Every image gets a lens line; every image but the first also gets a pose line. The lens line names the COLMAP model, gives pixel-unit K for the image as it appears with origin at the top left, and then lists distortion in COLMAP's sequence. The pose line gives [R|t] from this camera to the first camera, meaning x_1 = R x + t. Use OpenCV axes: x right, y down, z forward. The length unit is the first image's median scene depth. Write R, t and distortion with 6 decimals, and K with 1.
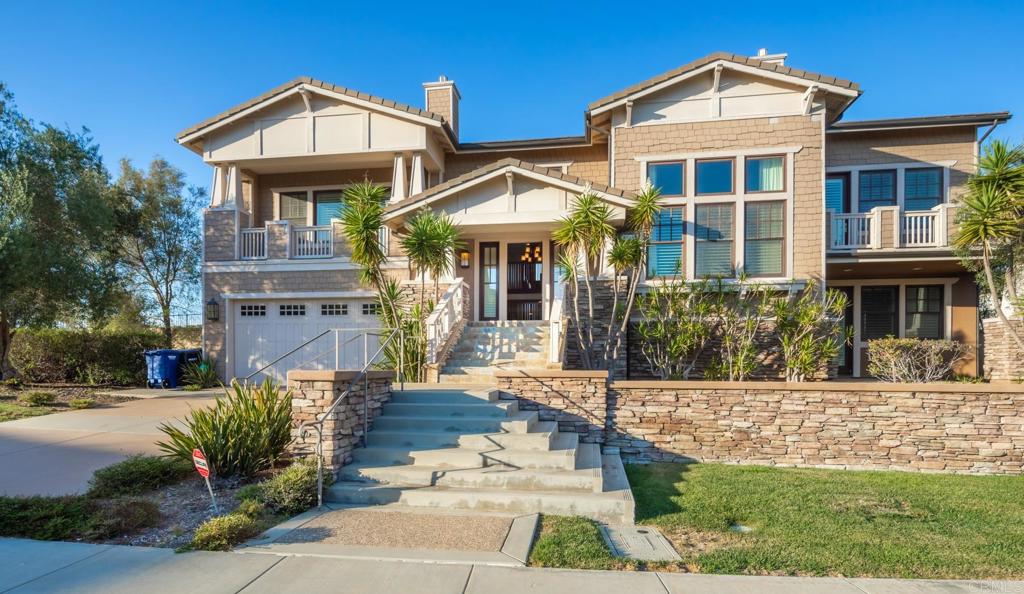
lens RADIAL K [[516.2, 0, 512.3], [0, 516.2, 298.9], [0, 0, 1]] dist [0.000744, 0.000031]
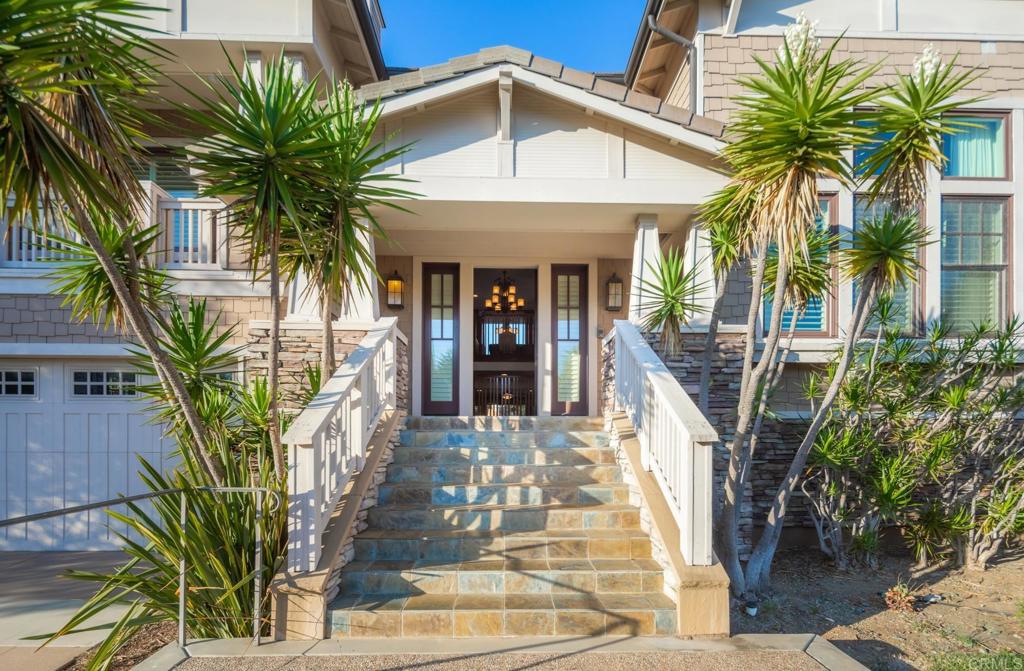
lens RADIAL K [[511.5, 0, 516.8], [0, 511.5, 406.1], [0, 0, 1]] dist [0.000924, -0.000329]
pose [[0.985950, 0.009949, 0.166745, -0.066915], [-0.021332, 0.997551, 0.066615, 0.003181], [-0.165674, -0.069236, 0.983747, 0.550107]]
